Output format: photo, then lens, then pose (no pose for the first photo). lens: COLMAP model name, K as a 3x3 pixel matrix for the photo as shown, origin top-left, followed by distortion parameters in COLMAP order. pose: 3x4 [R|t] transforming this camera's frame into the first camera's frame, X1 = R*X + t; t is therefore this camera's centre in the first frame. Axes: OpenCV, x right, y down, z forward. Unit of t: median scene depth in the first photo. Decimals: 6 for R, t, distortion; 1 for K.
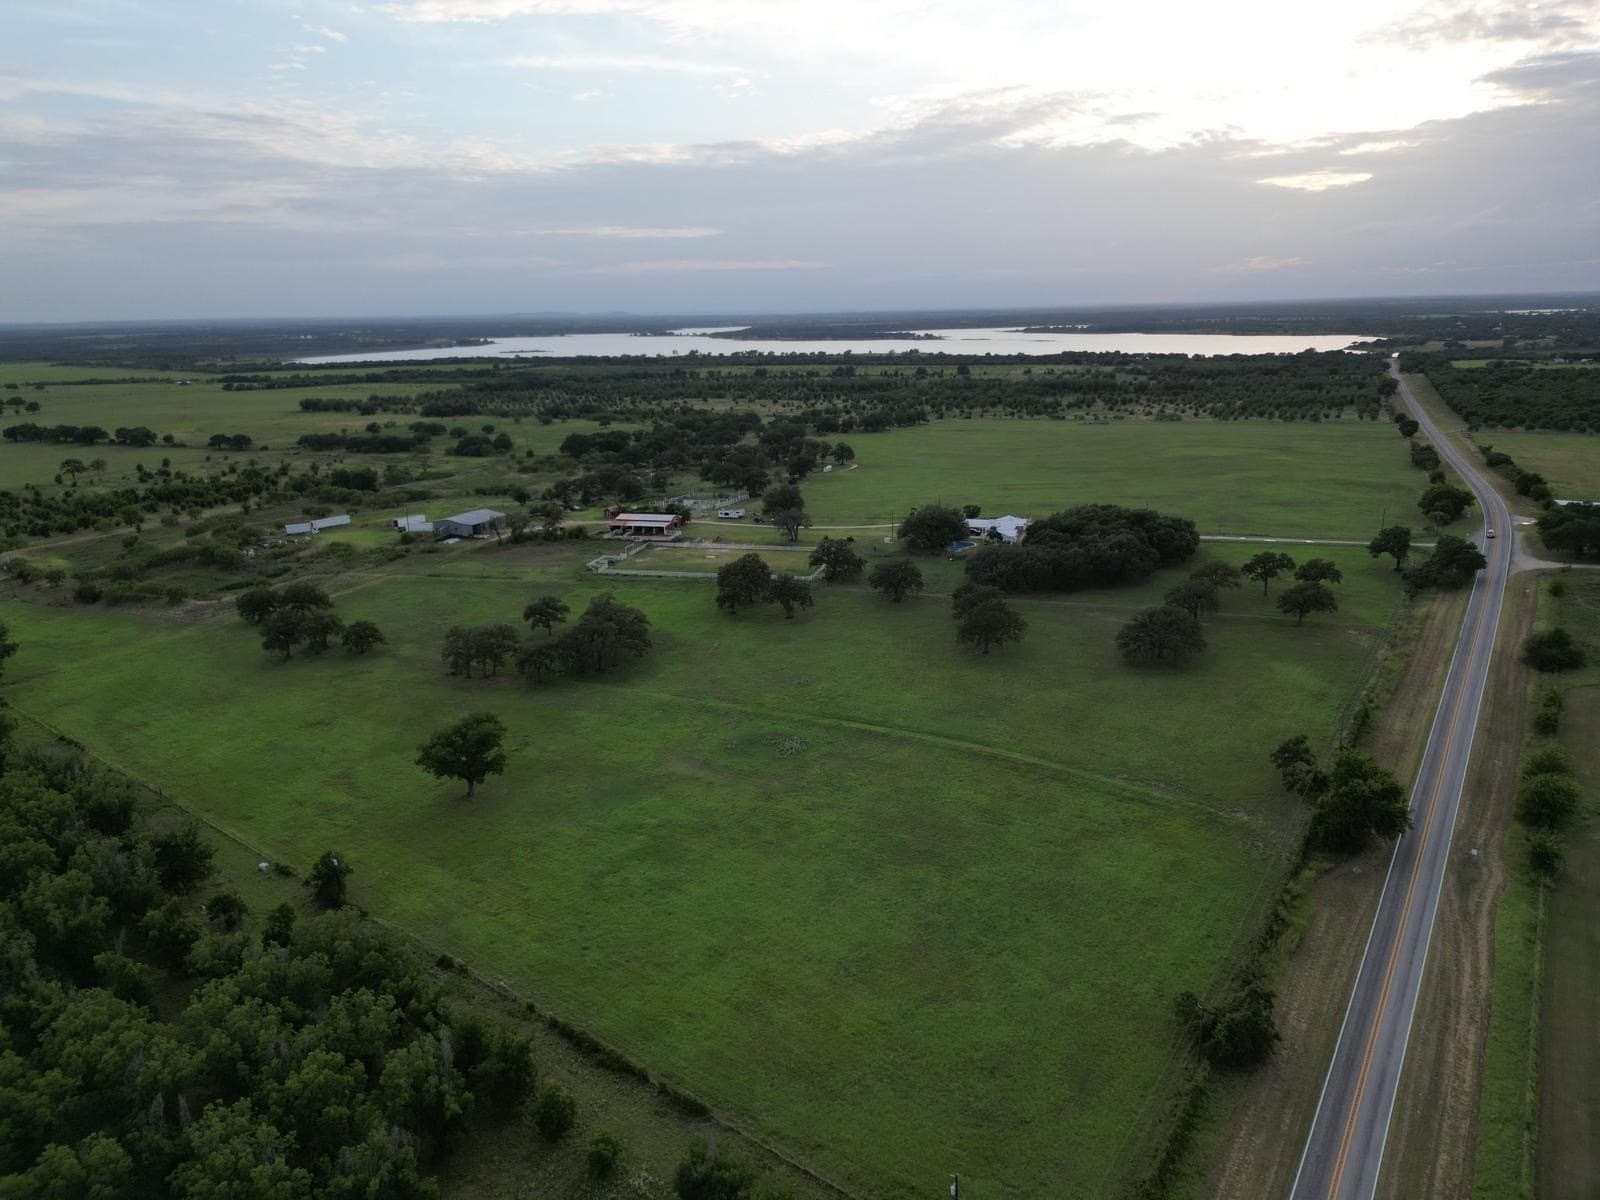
lens RADIAL K [[1096.1, 0, 800.0], [0, 1096.1, 600.0], [0, 0, 1]] dist [0.025359, 0.000302]
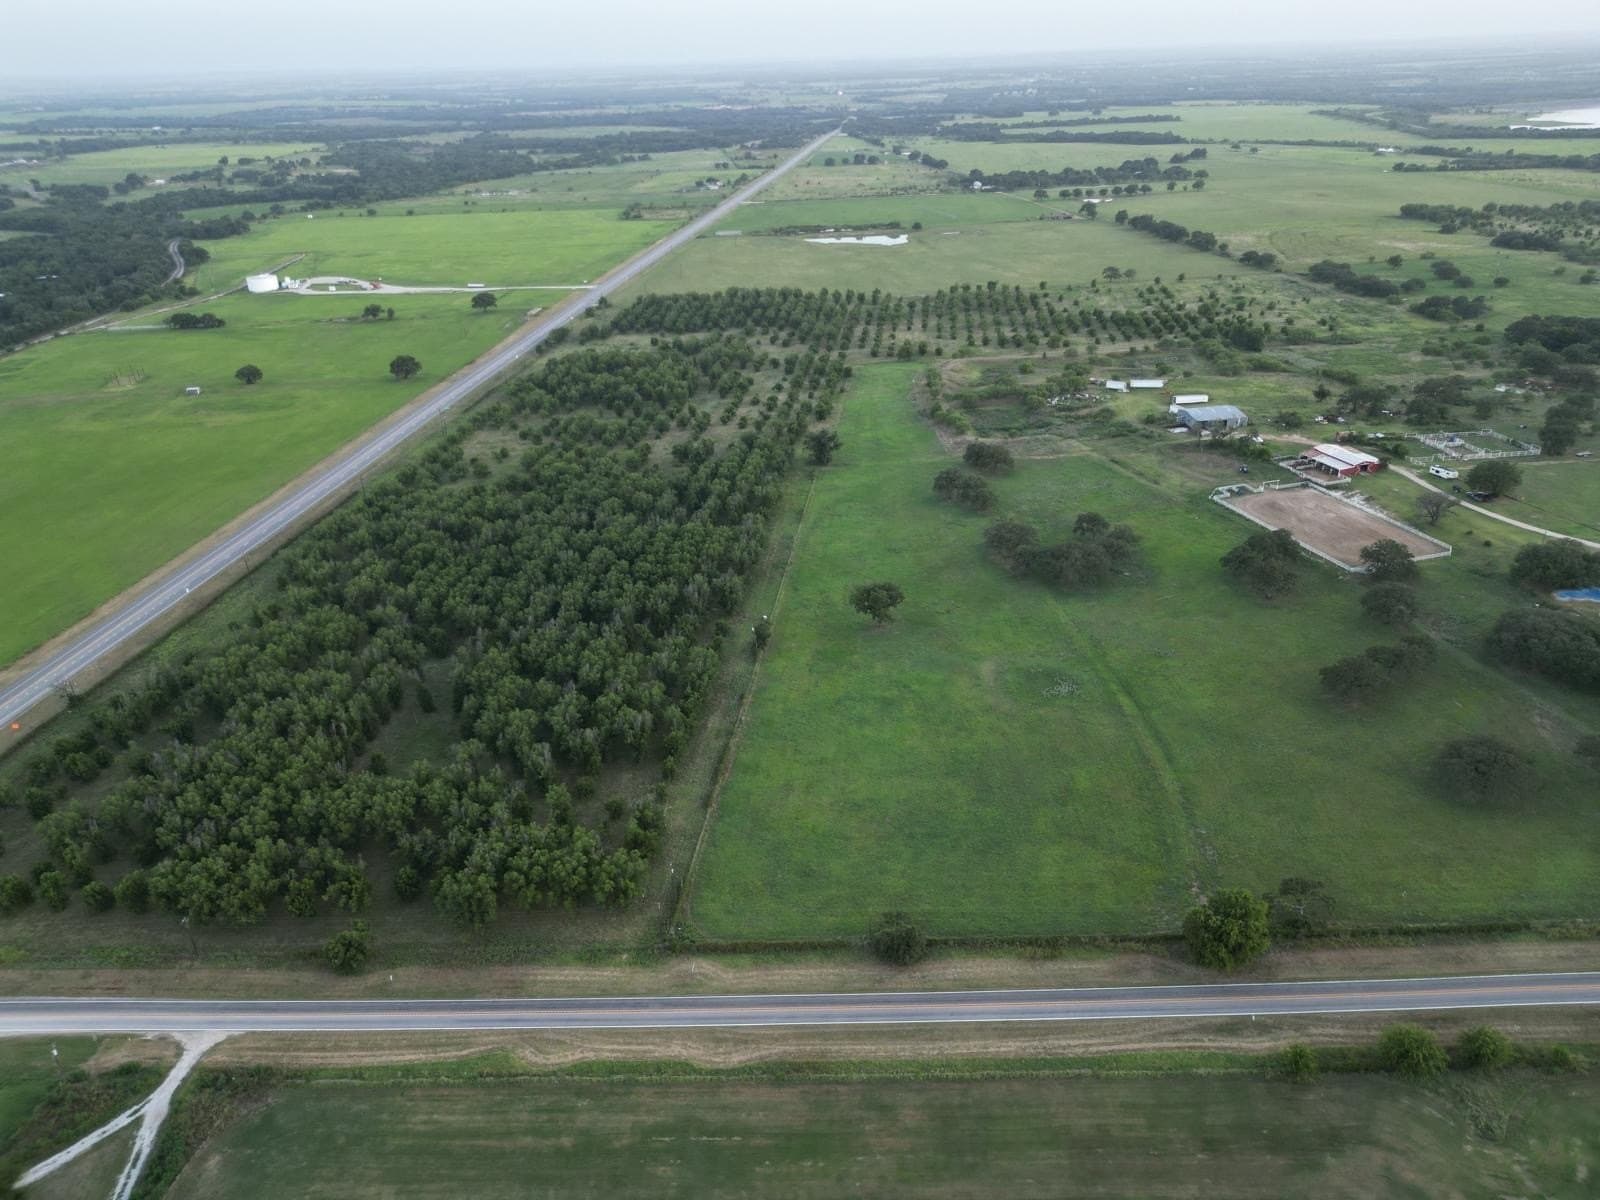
lens RADIAL K [[1096.1, 0, 800.0], [0, 1096.1, 600.0], [0, 0, 1]] dist [0.025359, 0.000302]
pose [[0.533141, 0.371927, -0.759889, 0.921814], [-0.202603, 0.928178, 0.312149, -0.367434], [0.821409, -0.012463, 0.570203, -0.008257]]
